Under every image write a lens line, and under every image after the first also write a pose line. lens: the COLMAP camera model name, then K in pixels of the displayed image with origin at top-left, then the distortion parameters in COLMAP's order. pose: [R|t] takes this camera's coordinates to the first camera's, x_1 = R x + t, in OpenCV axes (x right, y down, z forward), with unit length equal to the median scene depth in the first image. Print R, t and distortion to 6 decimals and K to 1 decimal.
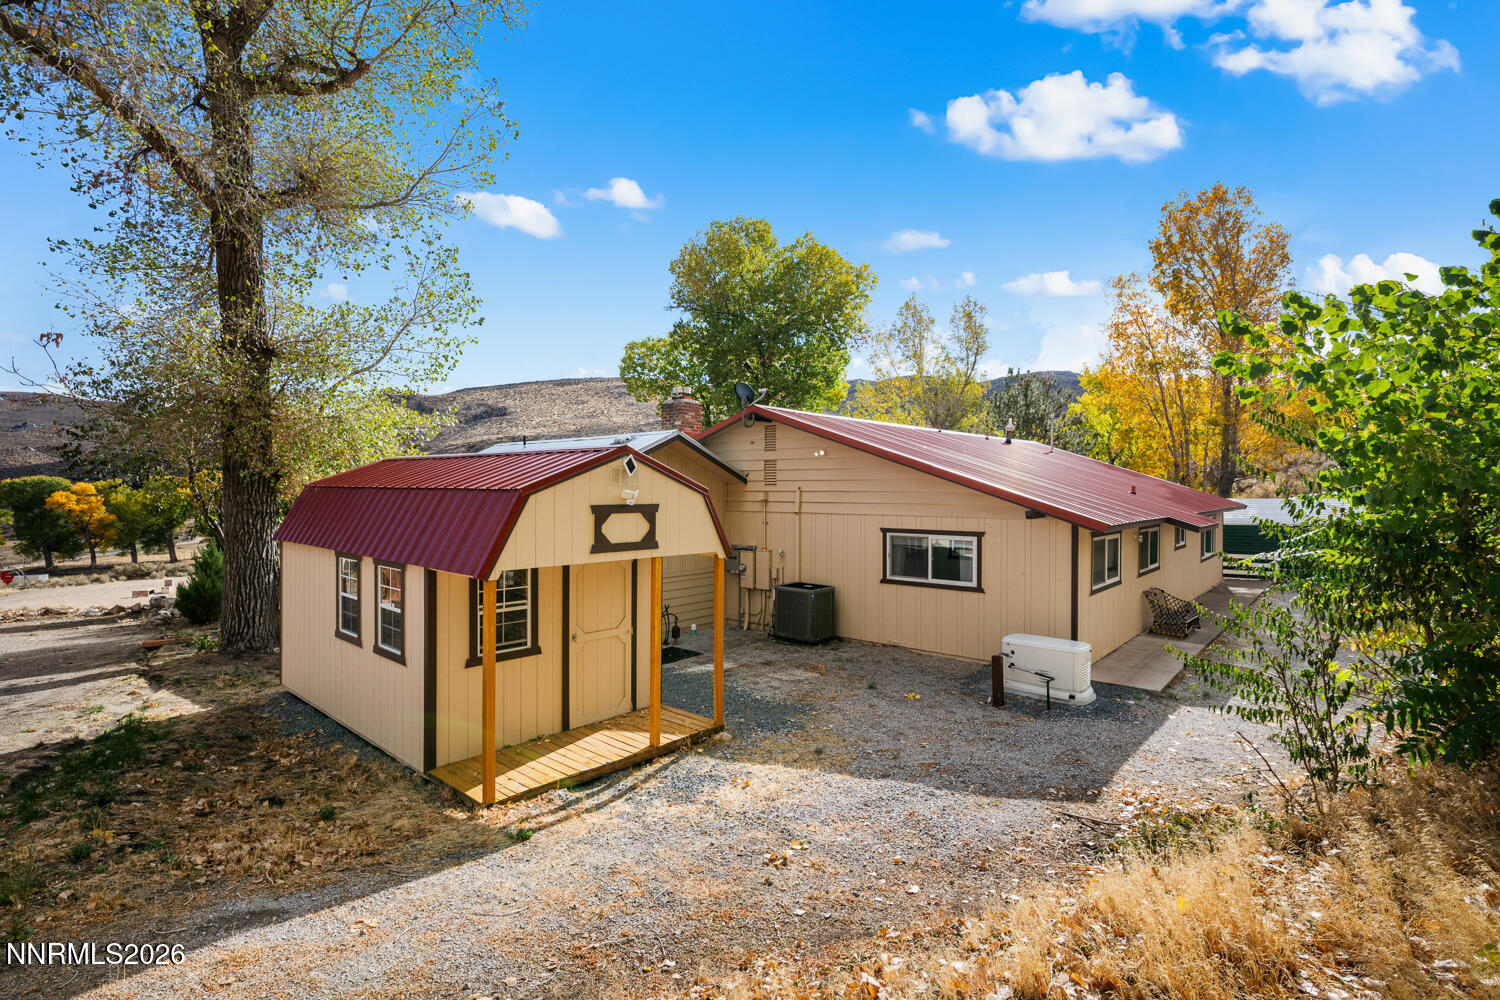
lens RADIAL K [[706.1, 0, 750.0], [0, 706.1, 500.0], [0, 0, 1]] dist [0.000421, 0.000029]
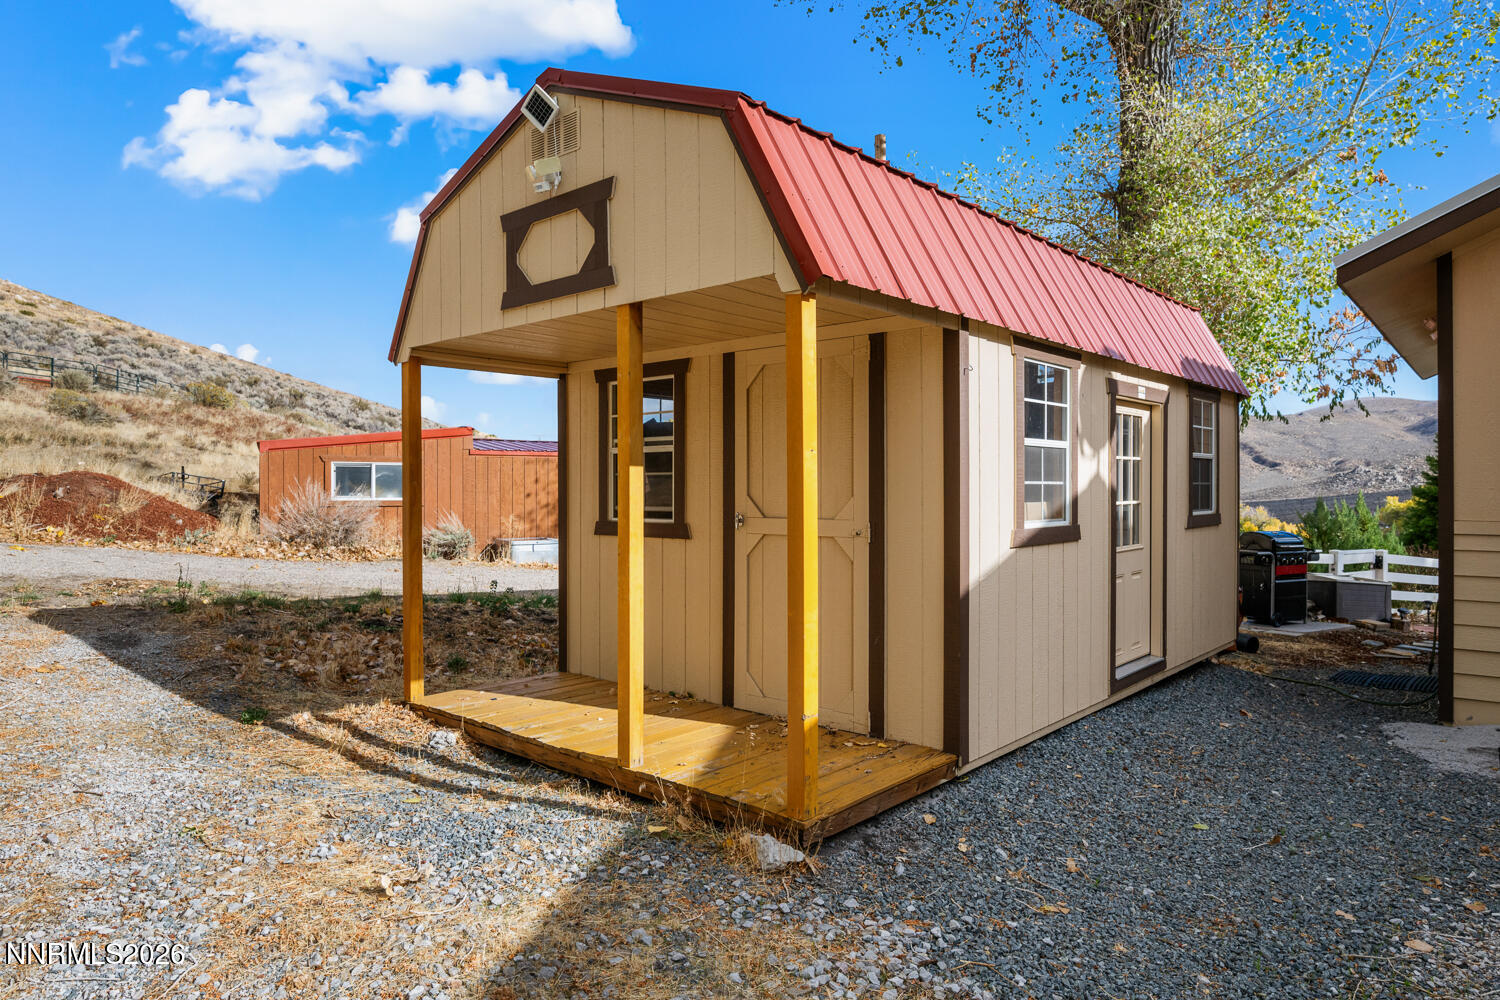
lens RADIAL K [[912.0, 0, 750.0], [0, 912.0, 500.0], [0, 0, 1]] dist [-0.000647, -0.000168]
pose [[0.009120, 0.008238, -0.999924, 0.414545], [-0.014044, 0.999868, 0.008109, 0.193723], [0.999860, 0.013969, 0.009235, 1.106718]]
